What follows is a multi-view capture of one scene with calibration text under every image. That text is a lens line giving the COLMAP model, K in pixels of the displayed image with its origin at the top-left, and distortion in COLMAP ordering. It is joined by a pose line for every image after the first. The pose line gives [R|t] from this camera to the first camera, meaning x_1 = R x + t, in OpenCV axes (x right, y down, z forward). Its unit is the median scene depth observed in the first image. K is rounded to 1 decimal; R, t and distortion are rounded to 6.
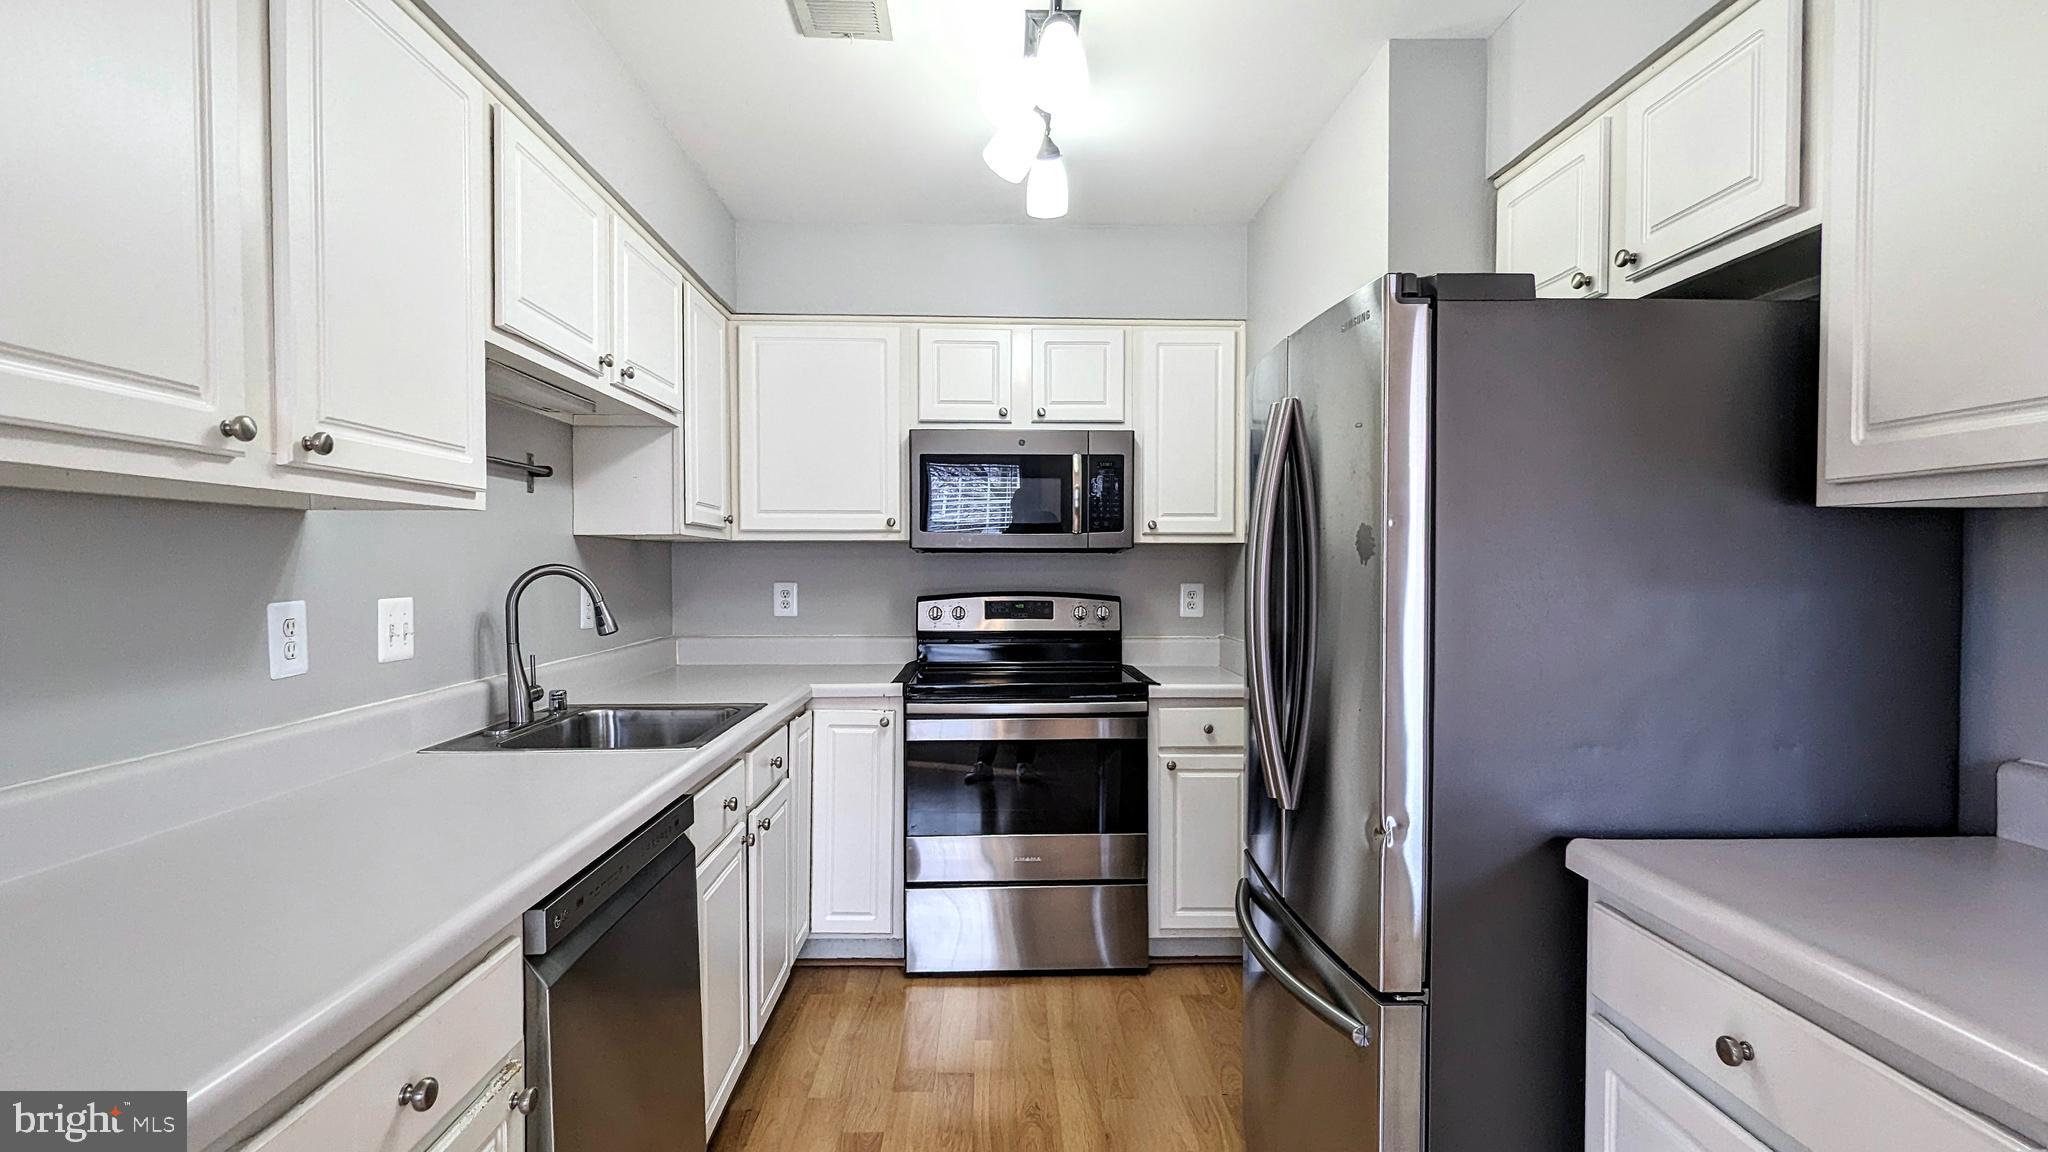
lens RADIAL K [[962.4, 0, 1018.5], [0, 962.4, 580.0], [0, 0, 1]] dist [0.000399, -0.000480]
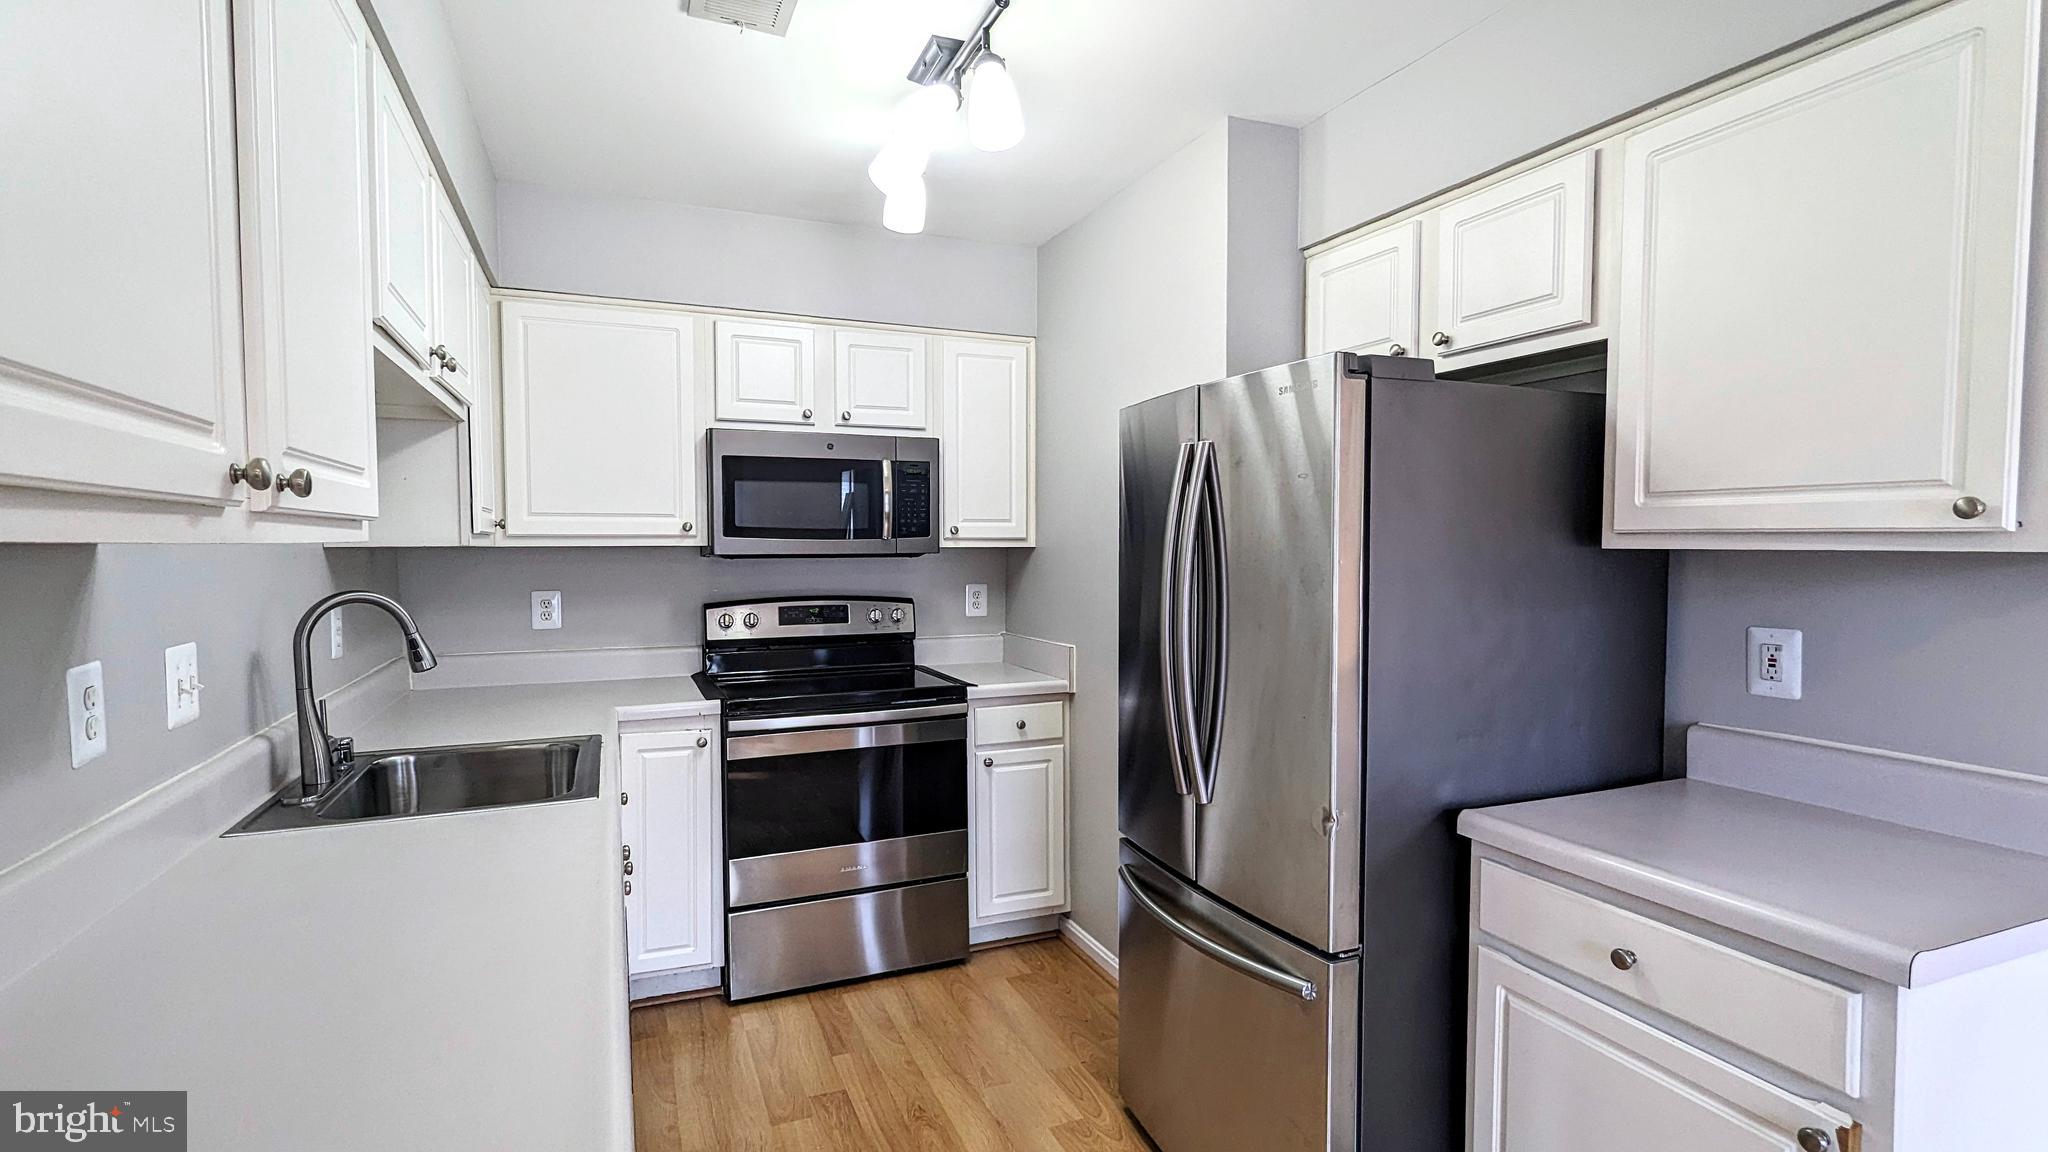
lens RADIAL K [[962.4, 0, 1018.5], [0, 962.4, 580.0], [0, 0, 1]] dist [0.000399, -0.000480]
pose [[0.933619, -0.015812, 0.357919, -0.181883], [0.007960, 0.999694, 0.023402, -0.029993], [-0.358180, -0.018999, 0.933459, 0.012496]]
